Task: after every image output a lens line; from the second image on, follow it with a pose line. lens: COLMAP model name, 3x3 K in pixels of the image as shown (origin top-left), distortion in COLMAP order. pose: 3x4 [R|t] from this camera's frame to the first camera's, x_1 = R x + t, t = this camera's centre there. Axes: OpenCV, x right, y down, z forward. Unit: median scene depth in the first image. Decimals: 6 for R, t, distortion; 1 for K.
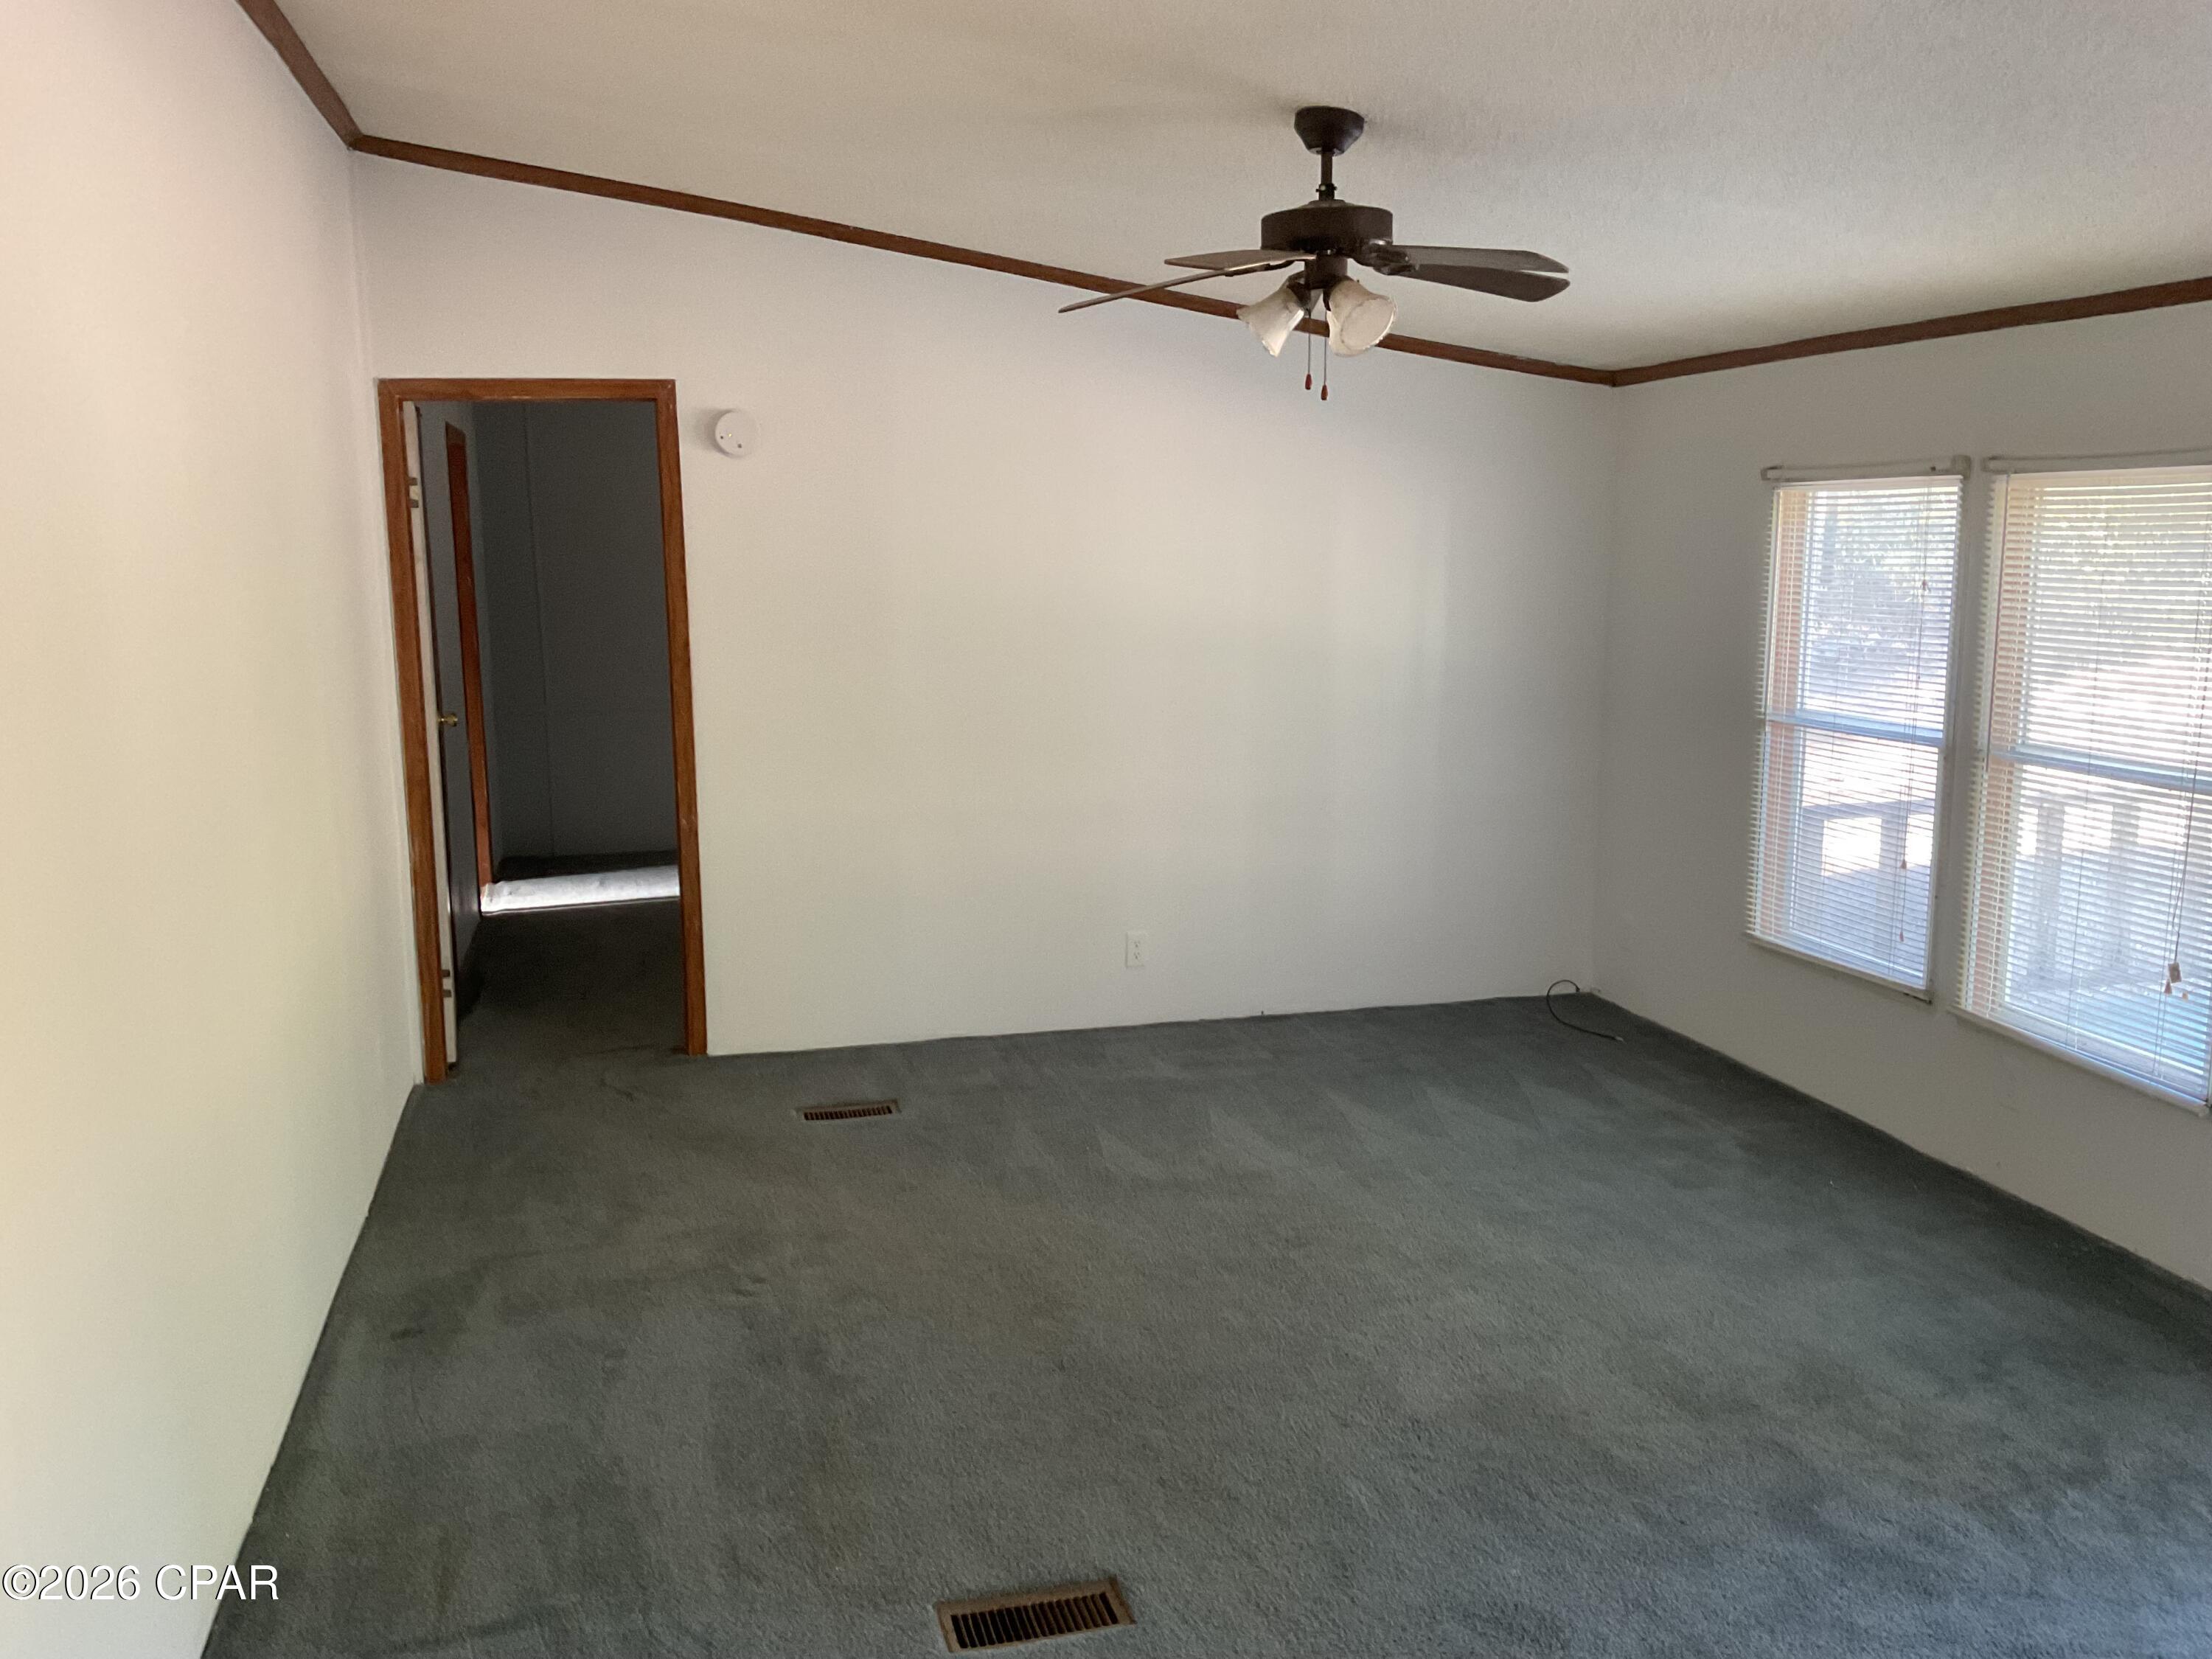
lens RADIAL K [[1830.3, 0, 1104.3], [0, 1830.3, 815.8], [0, 0, 1]] dist [0.109989, -0.216841]
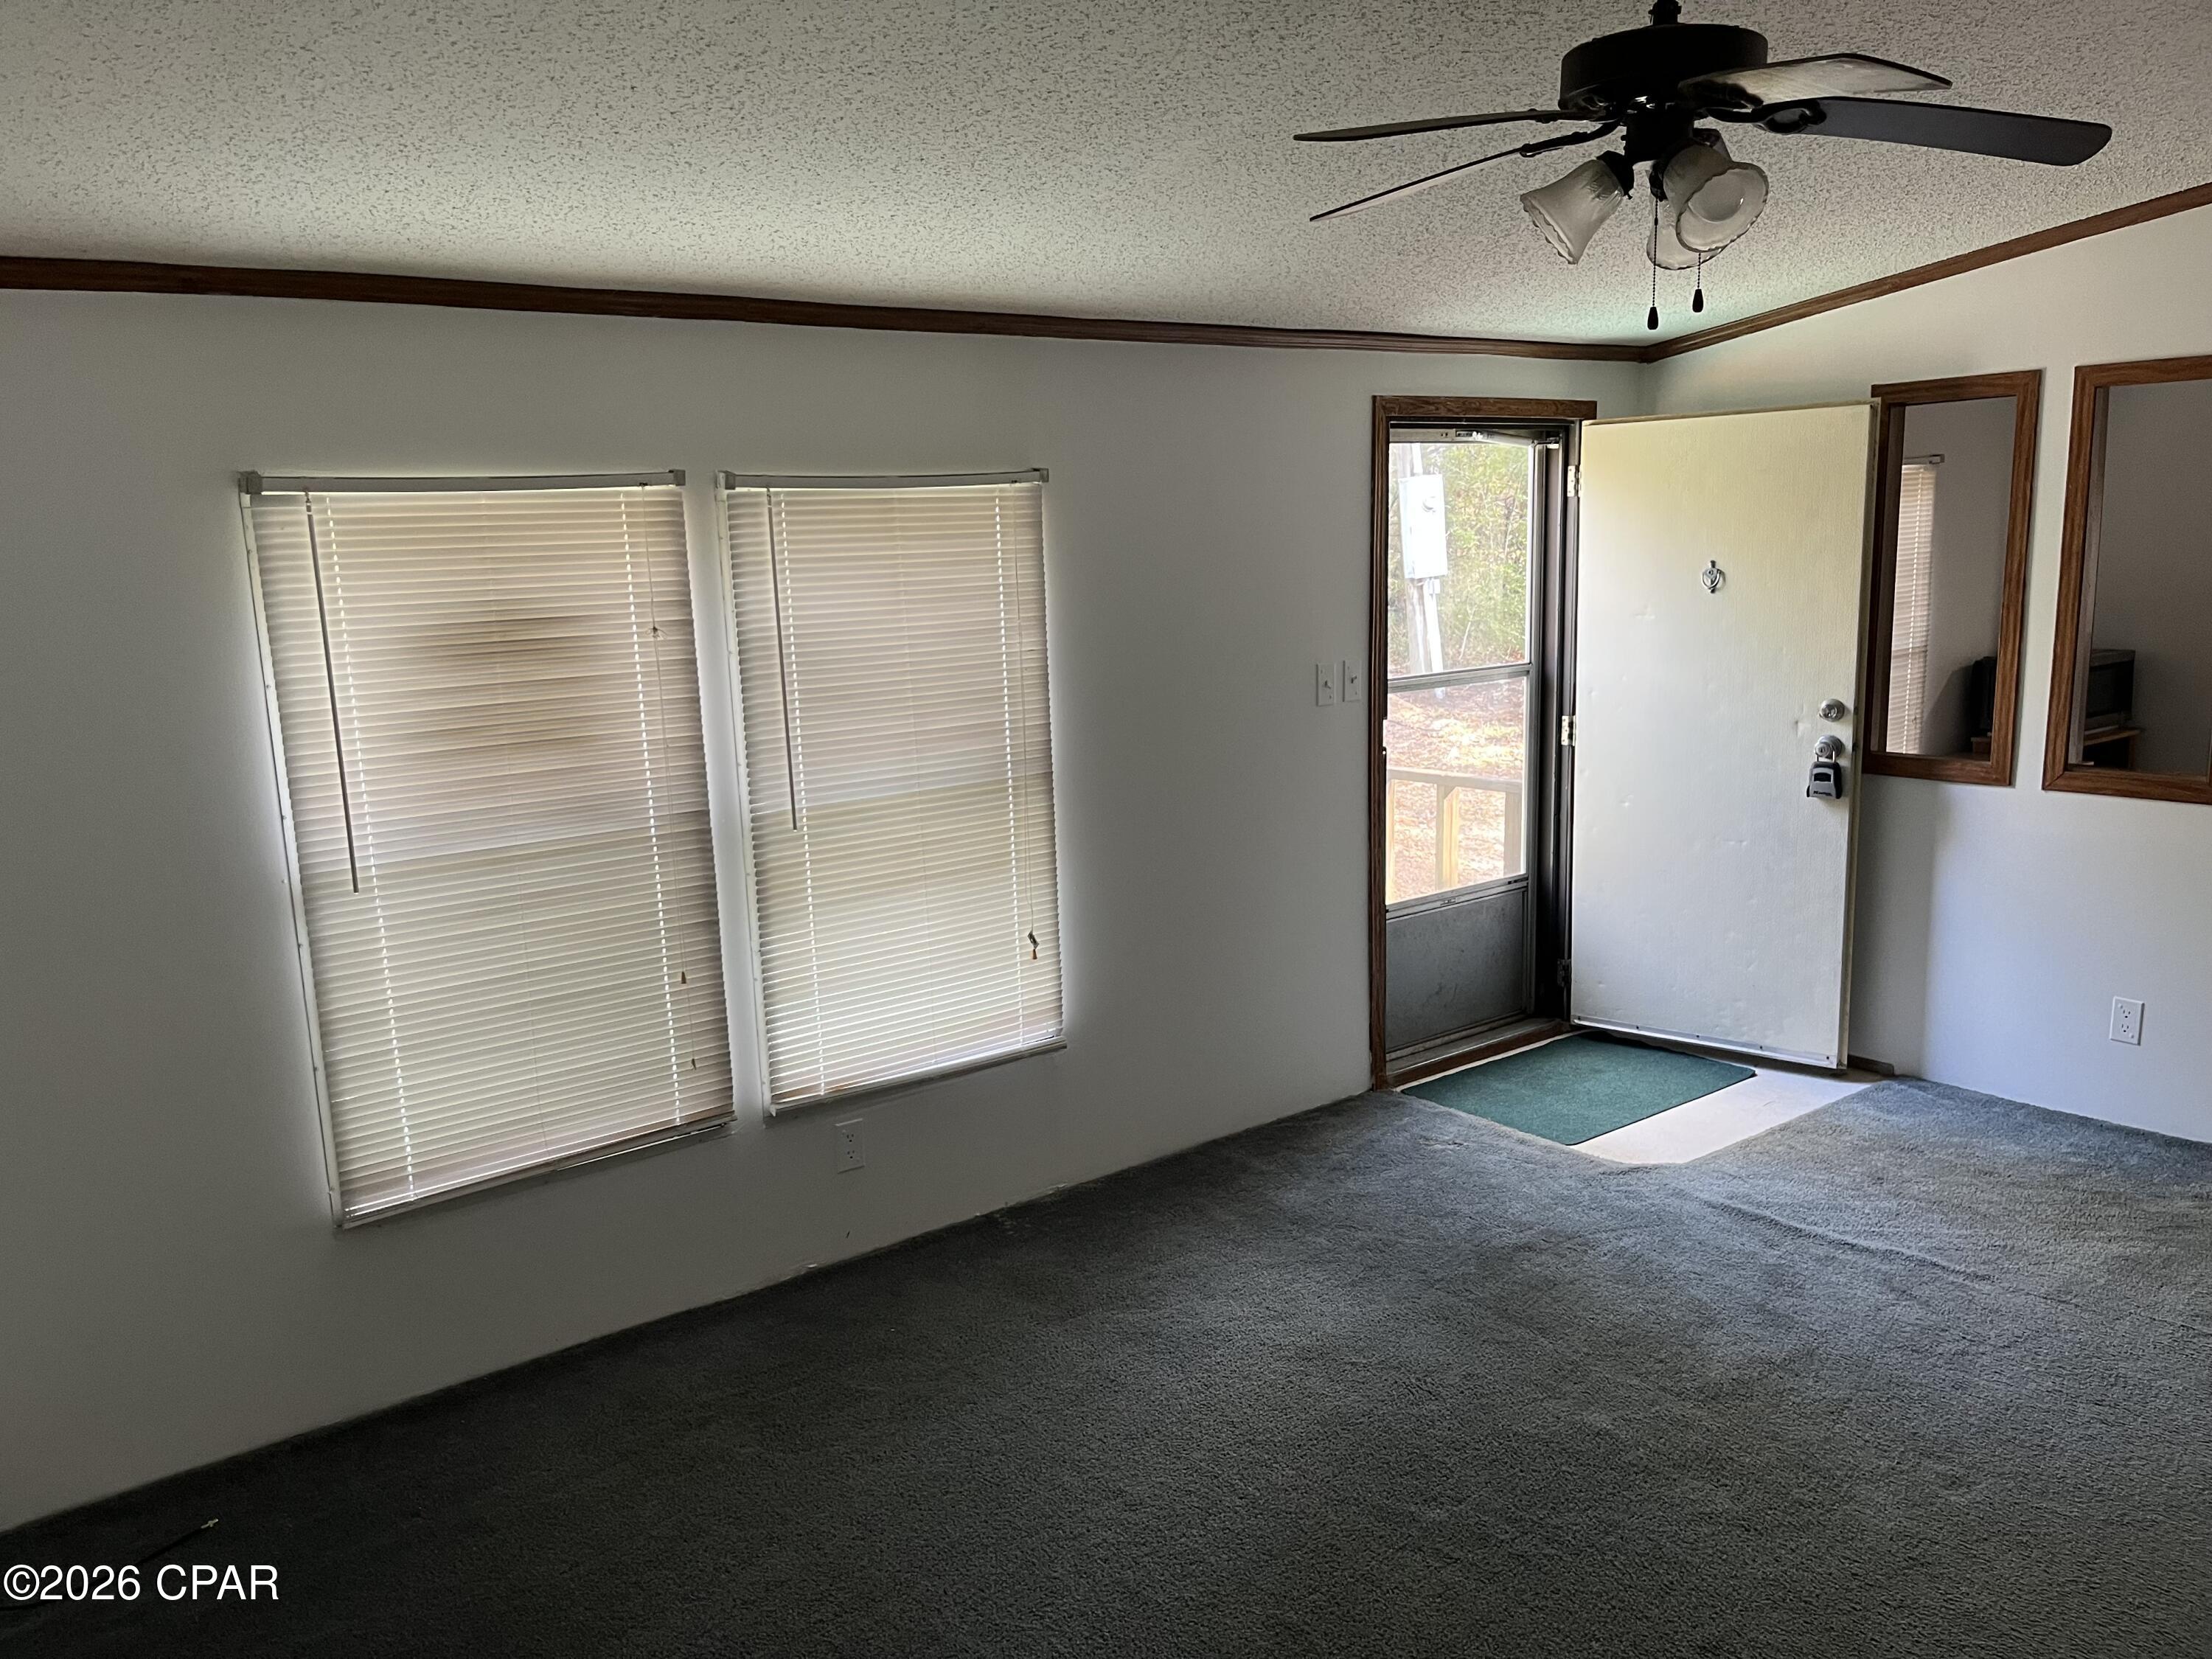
lens RADIAL K [[1662.1, 0, 1093.9], [0, 1662.1, 833.6], [0, 0, 1]] dist [0.040760, -0.054926]
pose [[-0.384383, -0.145985, 0.911558, -0.294783], [0.178845, 0.956935, 0.228668, -0.169714], [-0.905684, 0.250924, -0.341721, 1.080389]]
